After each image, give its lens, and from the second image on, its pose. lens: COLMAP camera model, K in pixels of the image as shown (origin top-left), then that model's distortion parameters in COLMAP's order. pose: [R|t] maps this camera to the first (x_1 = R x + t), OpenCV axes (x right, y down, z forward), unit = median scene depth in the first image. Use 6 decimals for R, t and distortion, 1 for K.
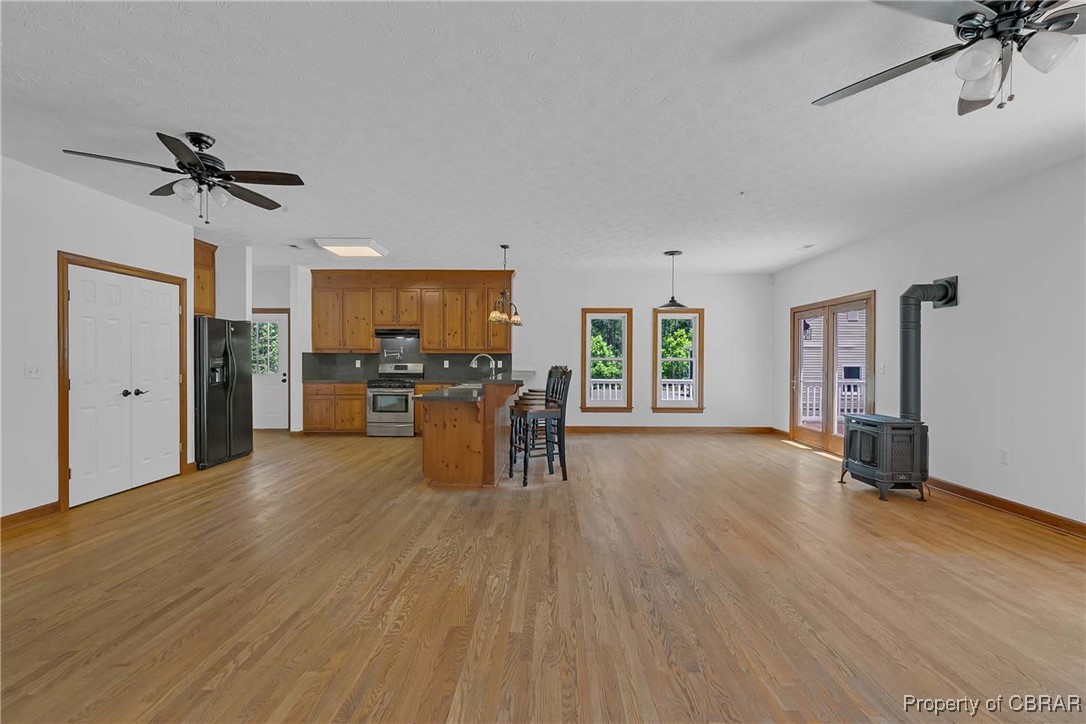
lens RADIAL K [[488.4, 0, 549.4], [0, 488.4, 362.6], [0, 0, 1]] dist [0.008179, -0.000880]
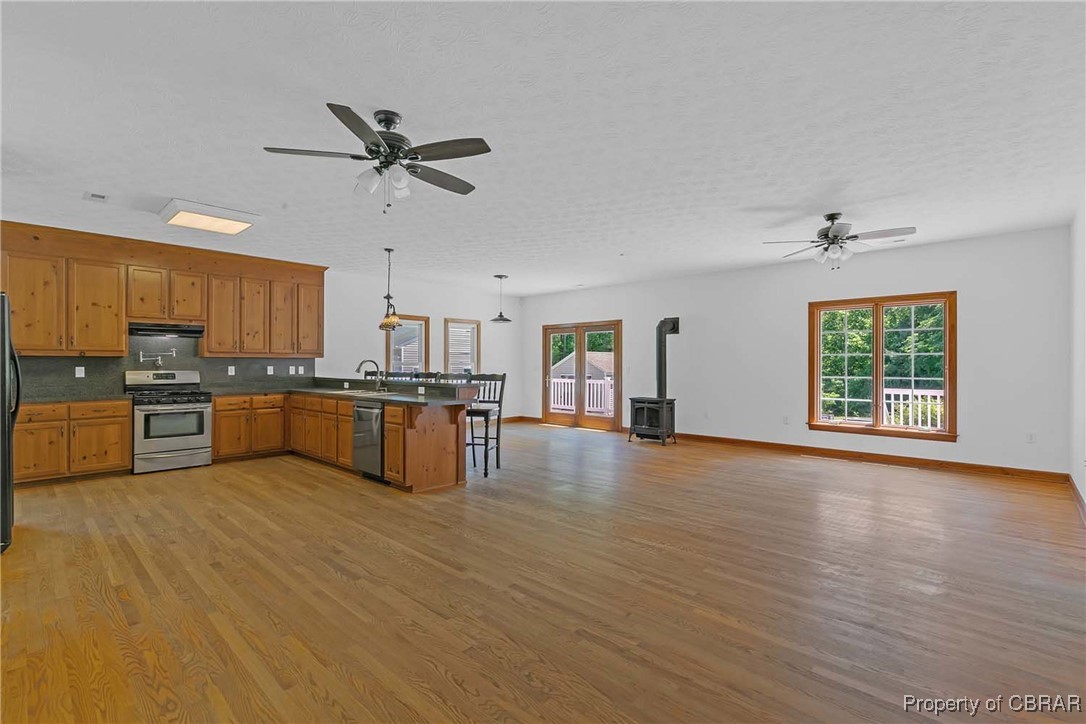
lens RADIAL K [[488.4, 0, 545.9], [0, 488.4, 362.4], [0, 0, 1]] dist [0.008179, -0.000880]
pose [[0.681185, -0.001963, 0.732108, -0.560938], [0.007802, 0.999959, -0.004578, -0.003700], [-0.732069, 0.008830, 0.681173, 0.091613]]
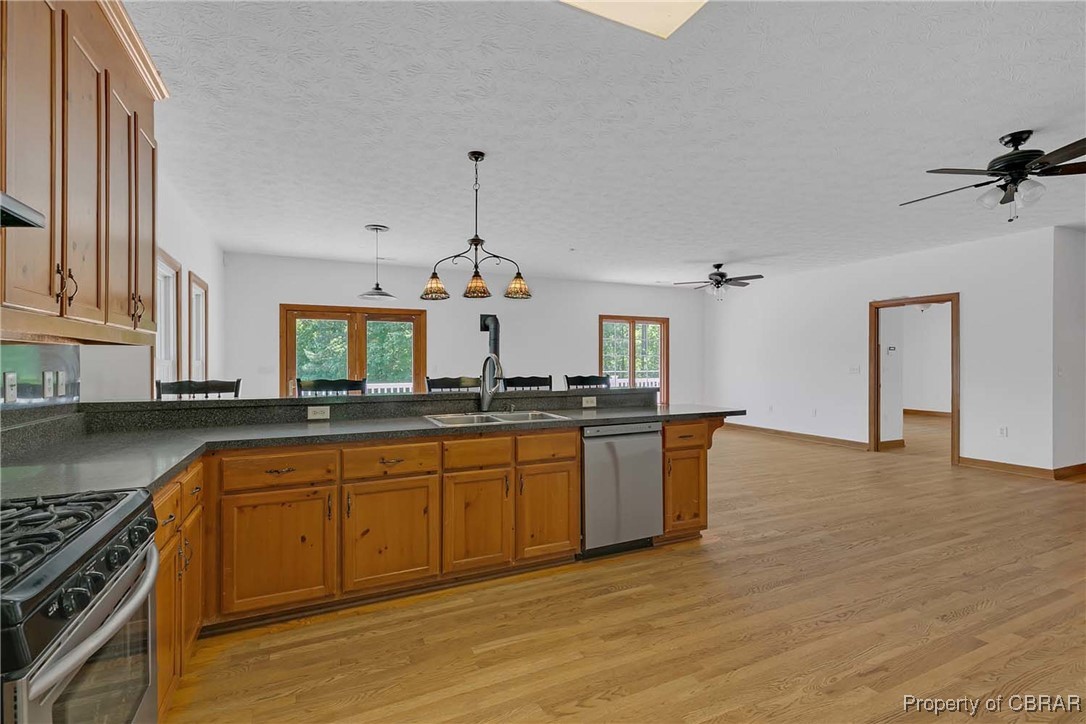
lens RADIAL K [[488.4, 0, 540.6], [0, 488.4, 361.7], [0, 0, 1]] dist [0.008179, -0.000880]
pose [[-0.421931, -0.002989, 0.906623, -0.578019], [0.004228, 0.999977, 0.005265, -0.011014], [-0.906618, 0.006054, -0.421908, 1.095551]]
